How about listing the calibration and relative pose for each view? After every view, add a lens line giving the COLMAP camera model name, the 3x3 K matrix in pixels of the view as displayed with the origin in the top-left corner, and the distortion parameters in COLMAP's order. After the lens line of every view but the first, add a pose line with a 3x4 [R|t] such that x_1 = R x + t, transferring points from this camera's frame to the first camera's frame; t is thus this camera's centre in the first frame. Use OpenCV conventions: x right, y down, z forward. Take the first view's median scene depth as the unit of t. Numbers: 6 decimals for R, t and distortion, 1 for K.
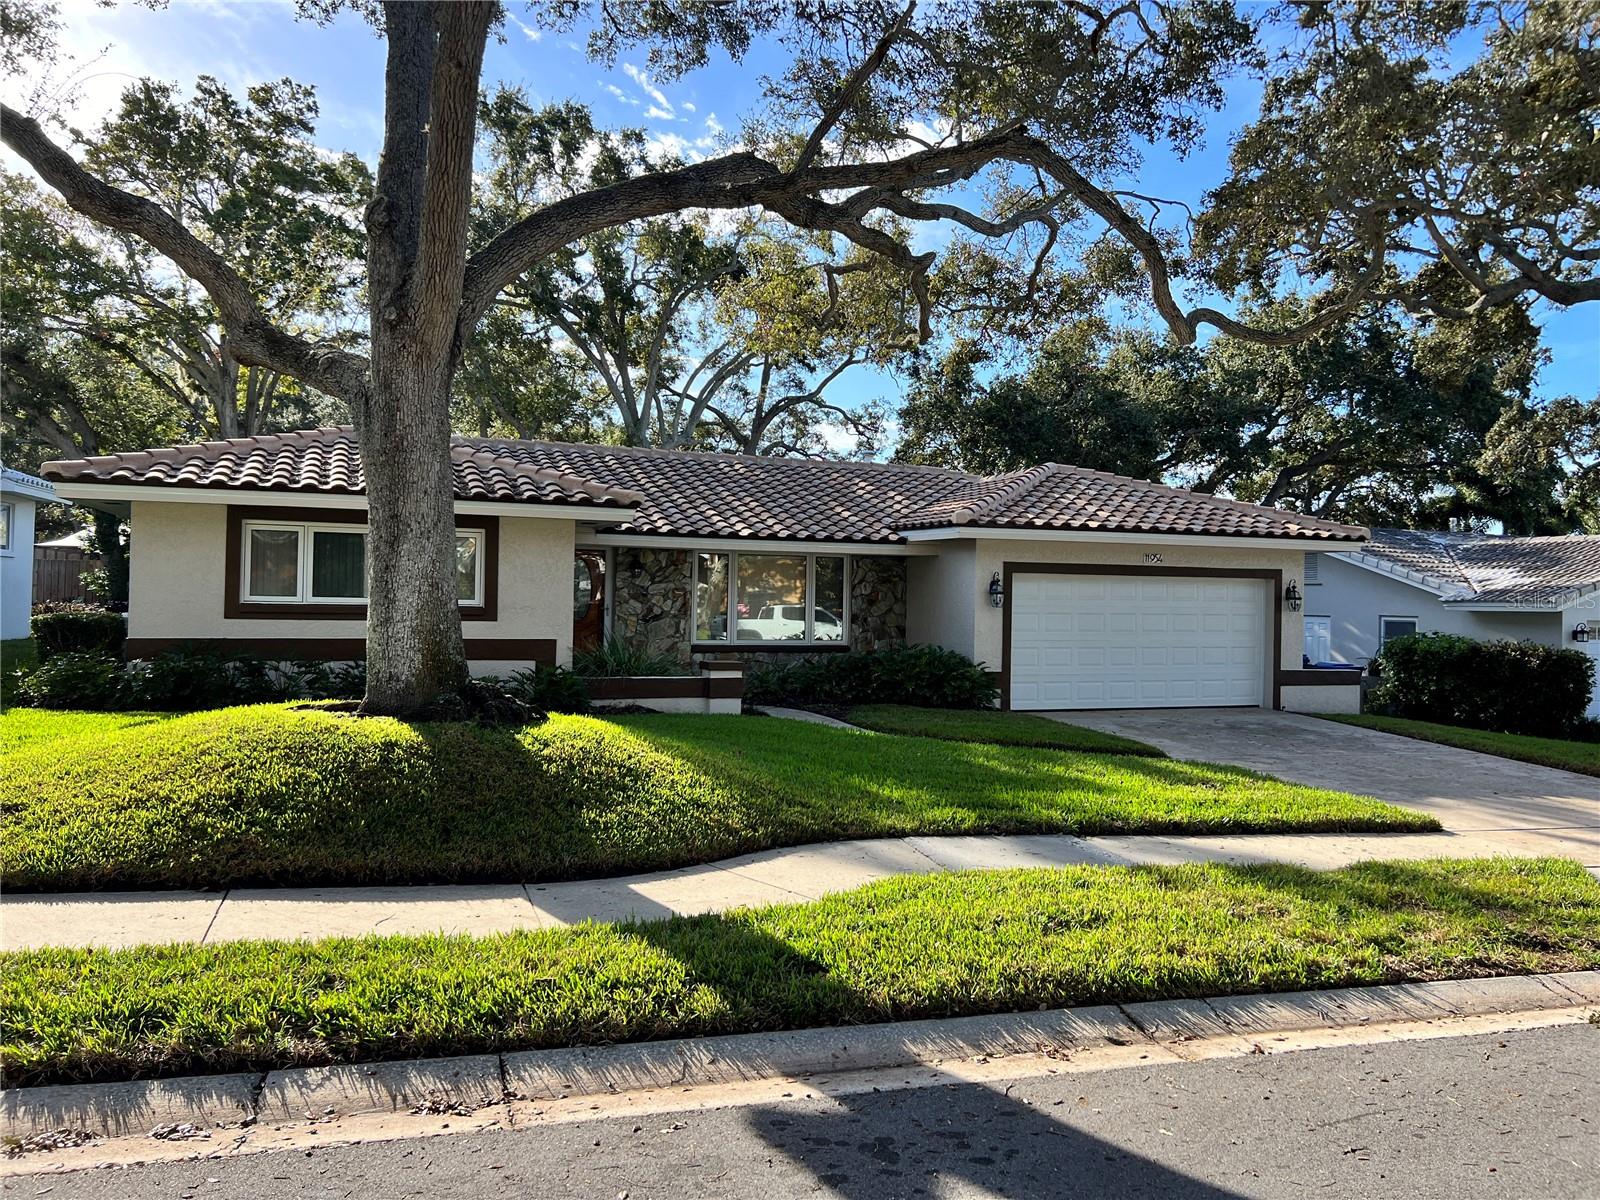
lens RADIAL K [[1198.5, 0, 808.5], [0, 1198.5, 595.9], [0, 0, 1]] dist [0.046257, -0.047583]
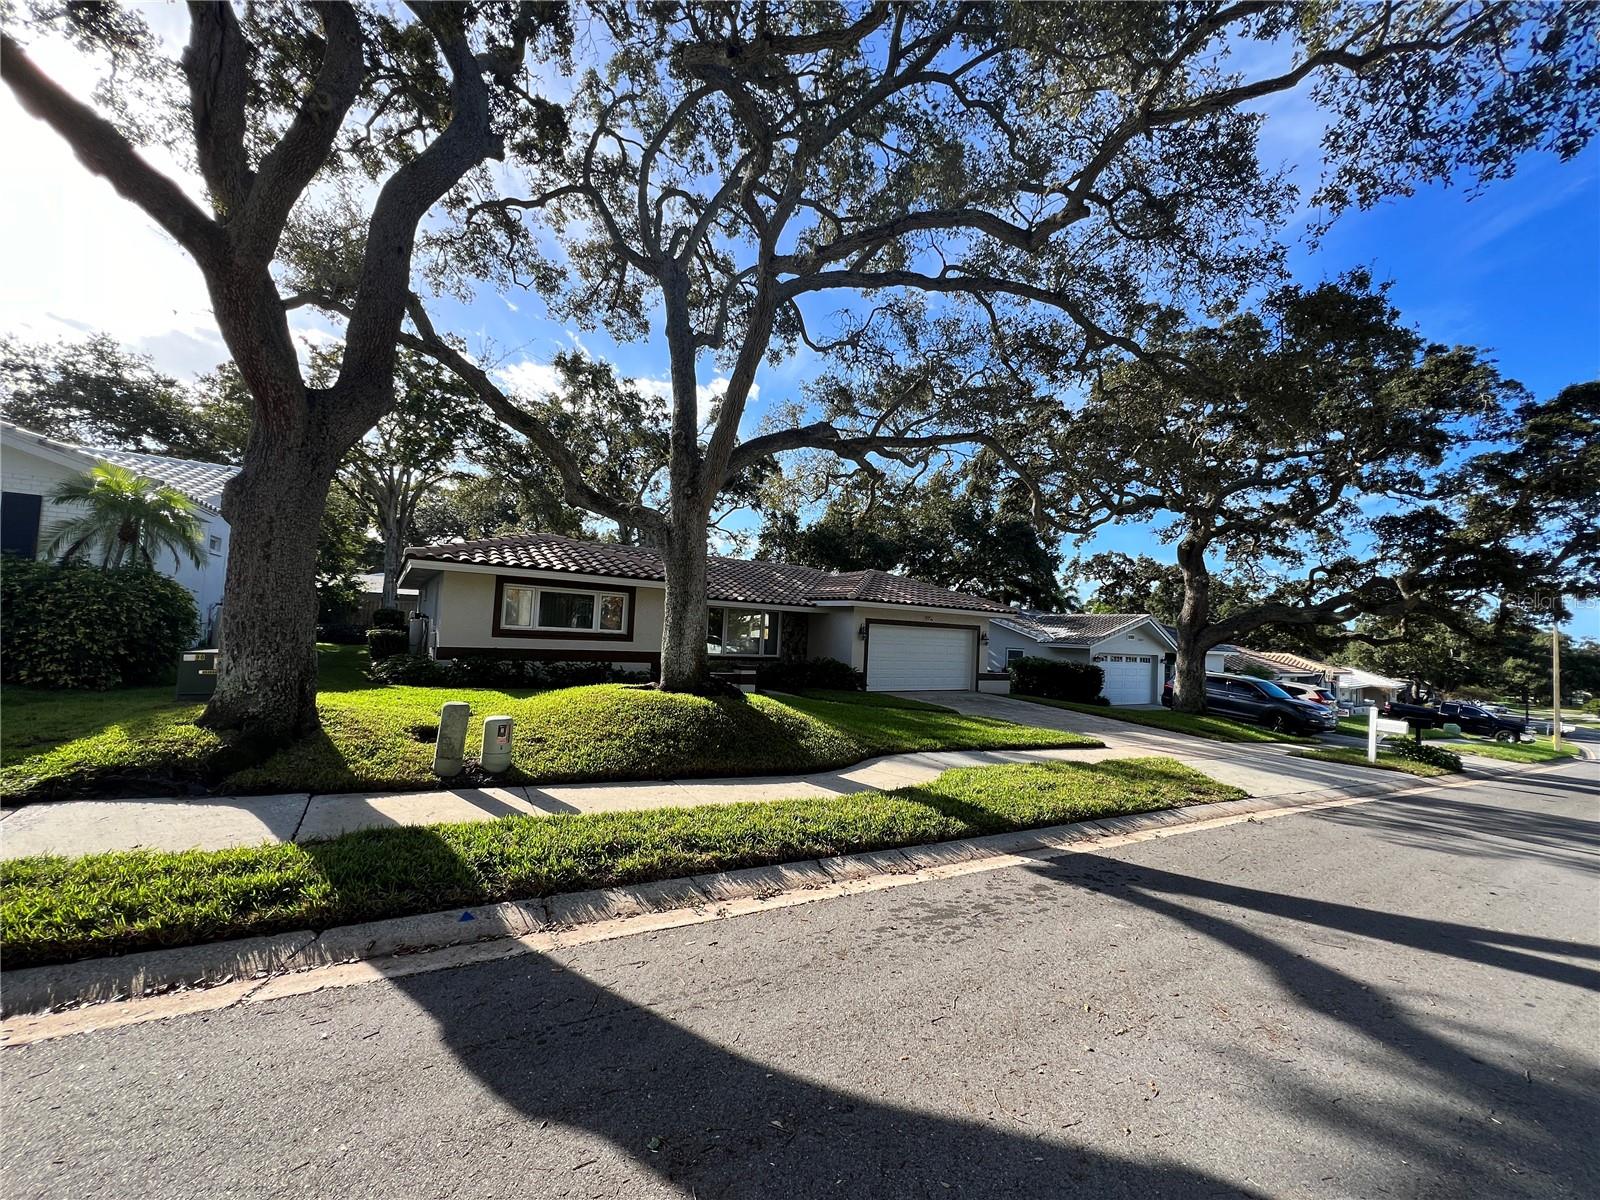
lens RADIAL K [[635.7, 0, 794.1], [0, 635.7, 609.9], [0, 0, 1]] dist [-0.000633, 0.000013]
pose [[0.975624, 0.037159, 0.216281, -0.221327], [-0.030963, 0.999009, -0.031968, -0.004916], [-0.217255, 0.024492, 0.975808, -0.033348]]
